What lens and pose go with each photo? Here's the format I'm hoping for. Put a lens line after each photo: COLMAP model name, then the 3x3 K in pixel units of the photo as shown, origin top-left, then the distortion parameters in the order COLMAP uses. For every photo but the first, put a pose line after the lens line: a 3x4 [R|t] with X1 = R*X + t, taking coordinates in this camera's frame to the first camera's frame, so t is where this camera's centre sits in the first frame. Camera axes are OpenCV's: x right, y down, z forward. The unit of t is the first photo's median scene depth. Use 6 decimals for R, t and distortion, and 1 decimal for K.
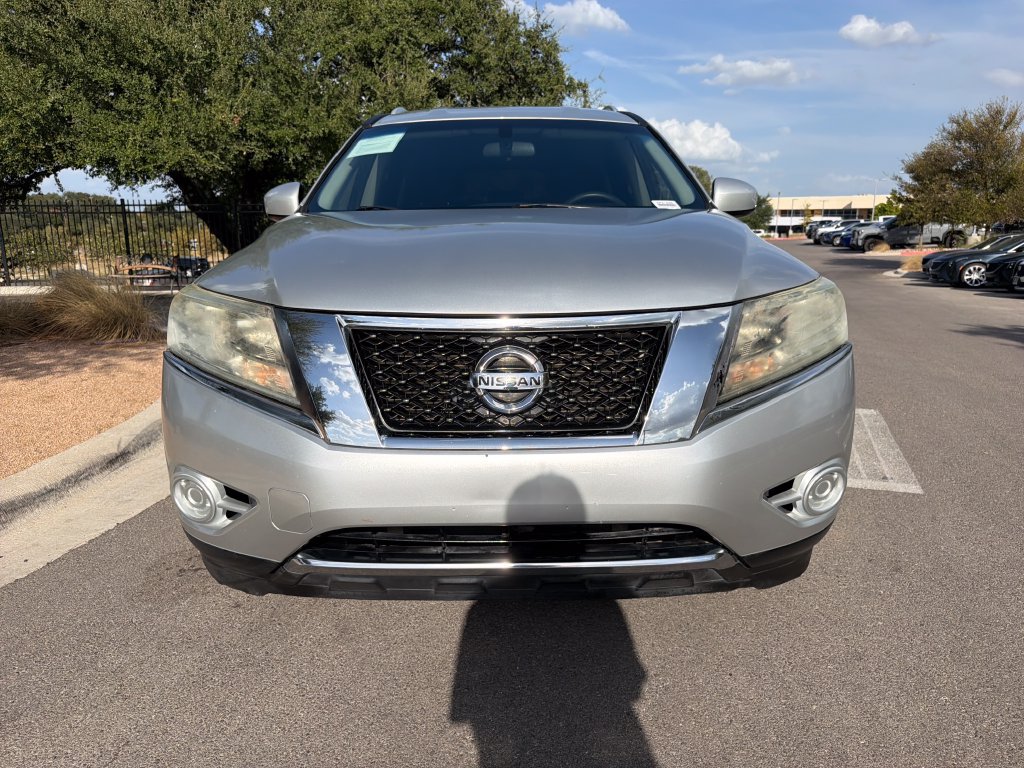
lens RADIAL K [[722.8, 0, 503.5], [0, 722.8, 386.1], [0, 0, 1]] dist [0.033819, -0.044172]
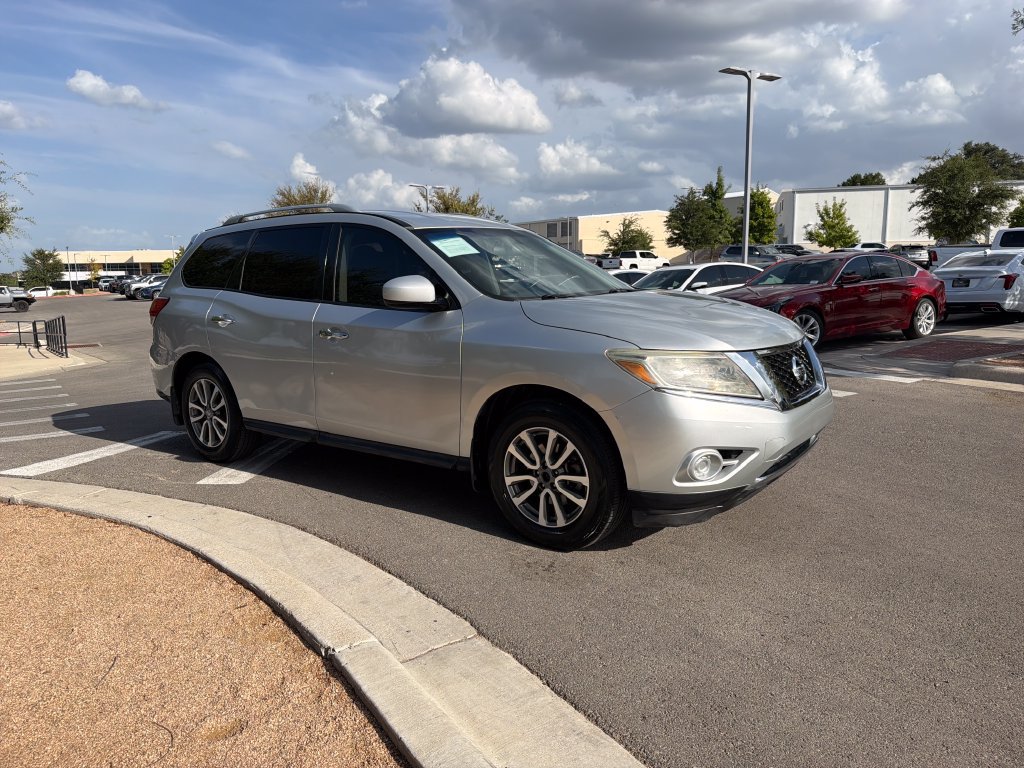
lens RADIAL K [[722.8, 0, 507.2], [0, 722.8, 381.2], [0, 0, 1]] dist [0.033819, -0.044172]
pose [[0.601358, -0.130708, 0.788215, -0.086368], [0.191029, 0.981437, 0.017006, -0.007898], [-0.775807, 0.140345, 0.615164, 0.015477]]
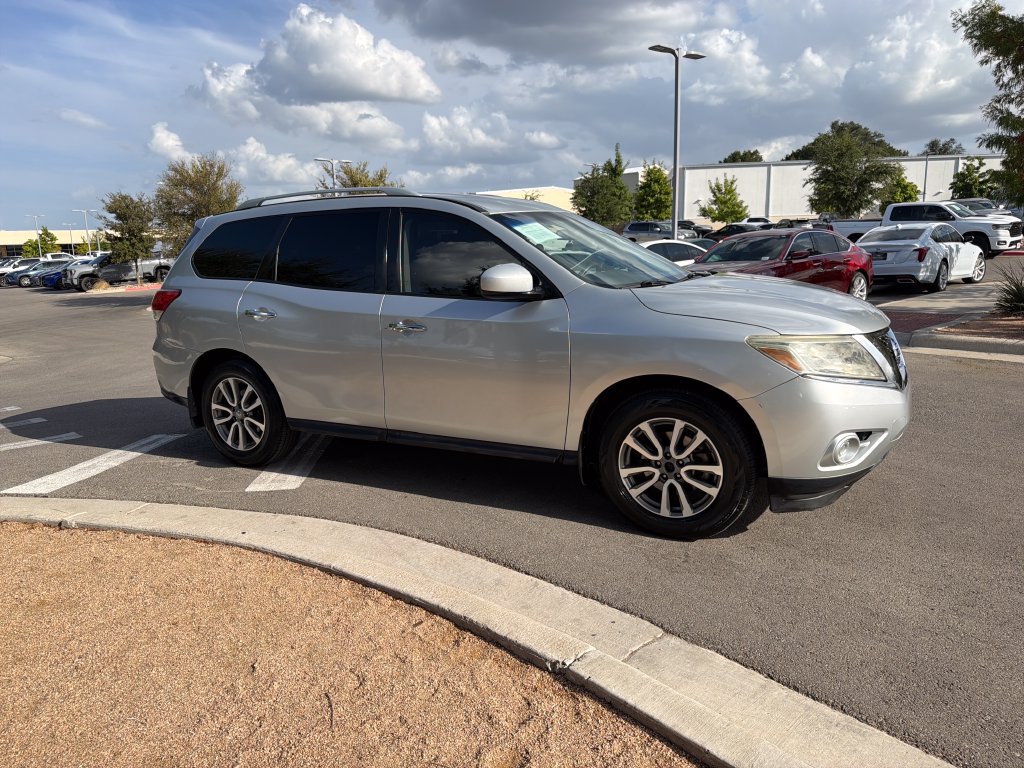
lens RADIAL K [[722.8, 0, 503.8], [0, 722.8, 390.6], [0, 0, 1]] dist [0.033819, -0.044172]
pose [[0.479040, -0.186924, 0.857660, -0.097922], [0.220440, 0.971370, 0.088581, -0.014844], [-0.849663, 0.146628, 0.506531, 0.037767]]
